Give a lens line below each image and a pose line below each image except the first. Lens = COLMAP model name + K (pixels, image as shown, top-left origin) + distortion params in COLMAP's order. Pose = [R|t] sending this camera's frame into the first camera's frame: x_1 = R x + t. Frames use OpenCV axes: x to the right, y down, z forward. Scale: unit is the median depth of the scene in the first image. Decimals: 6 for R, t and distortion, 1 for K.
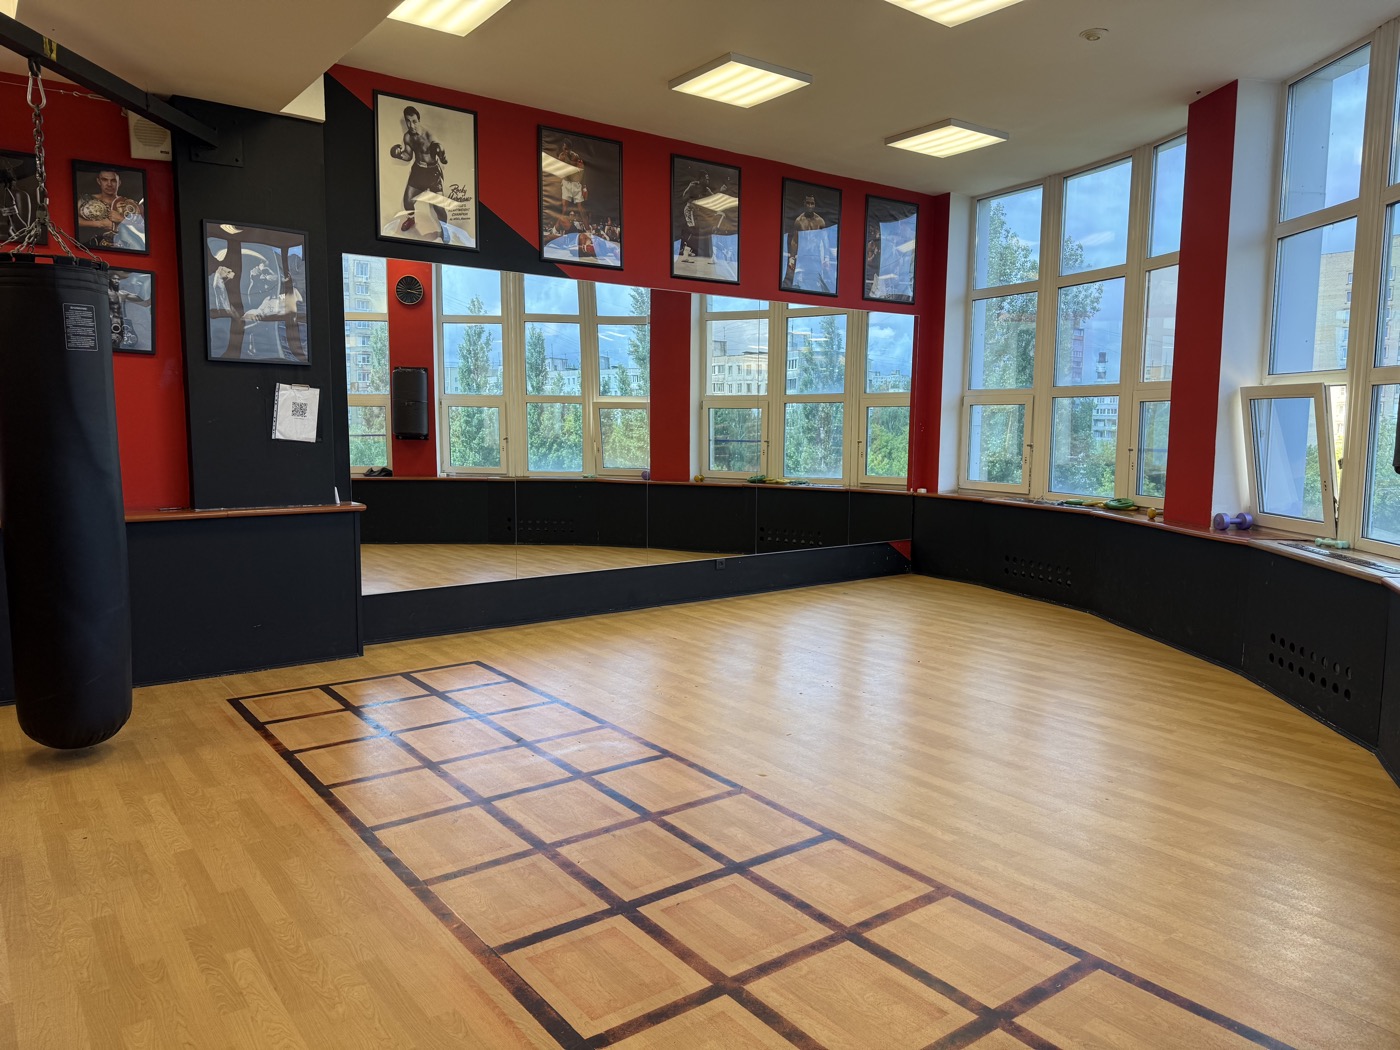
lens RADIAL K [[985.2, 0, 700.3], [0, 985.2, 522.5], [0, 0, 1]] dist [-0.003078, -0.002699]
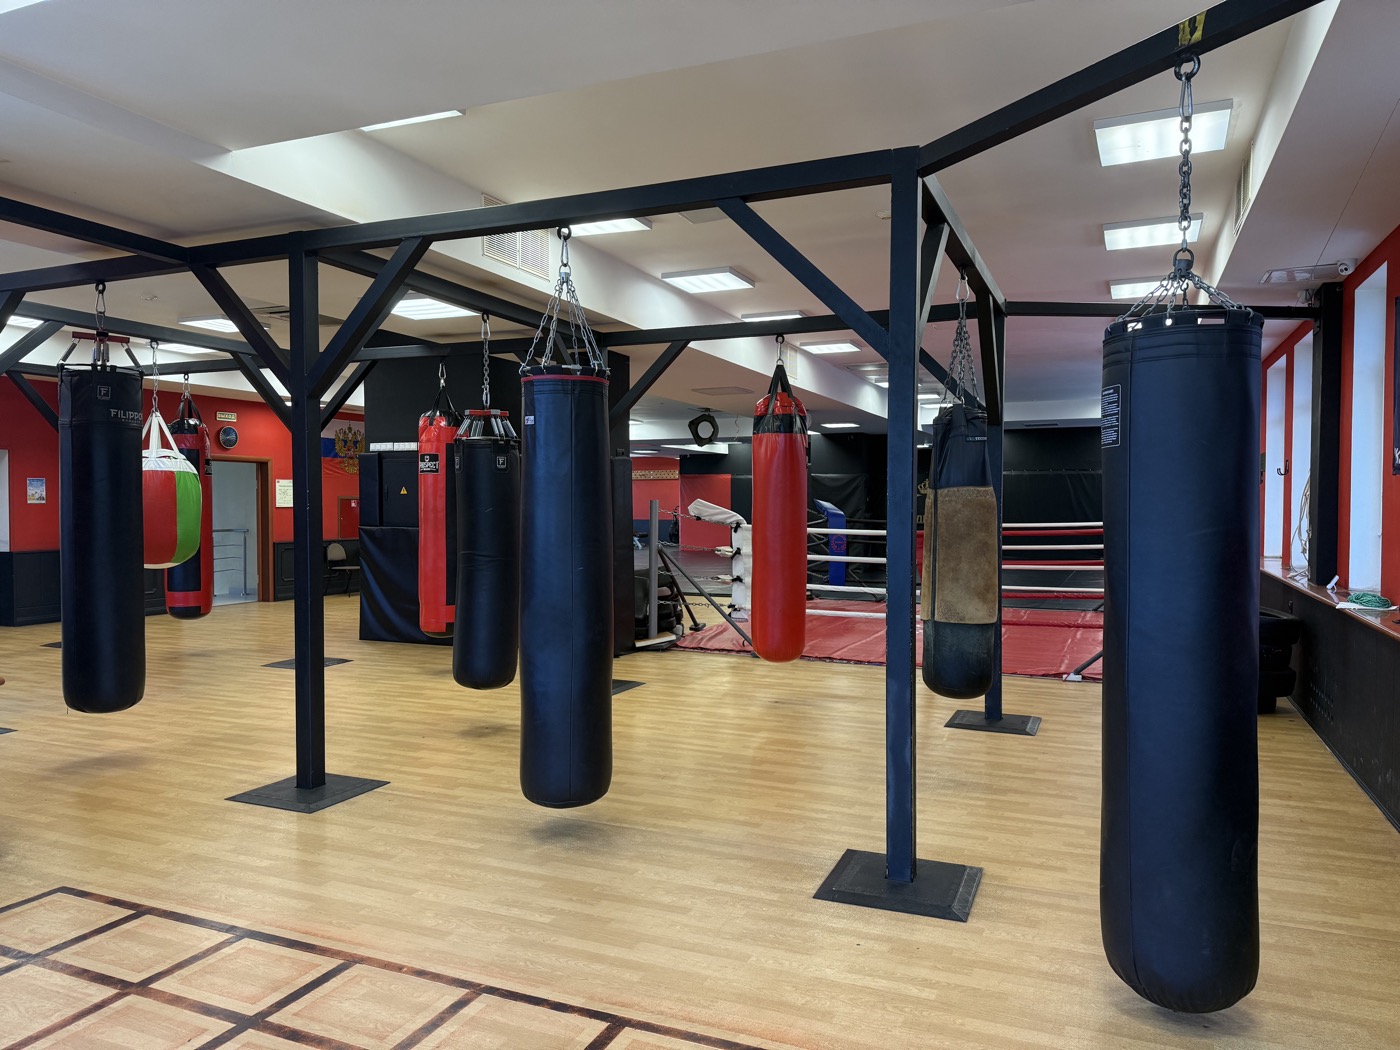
lens RADIAL K [[985.2, 0, 695.7], [0, 985.2, 525.1], [0, 0, 1]] dist [-0.003078, -0.002699]
pose [[-0.866901, 0.007455, -0.498425, 0.024414], [-0.061225, 0.990725, 0.121306, -0.264422], [0.494706, 0.135676, -0.858404, 2.100105]]
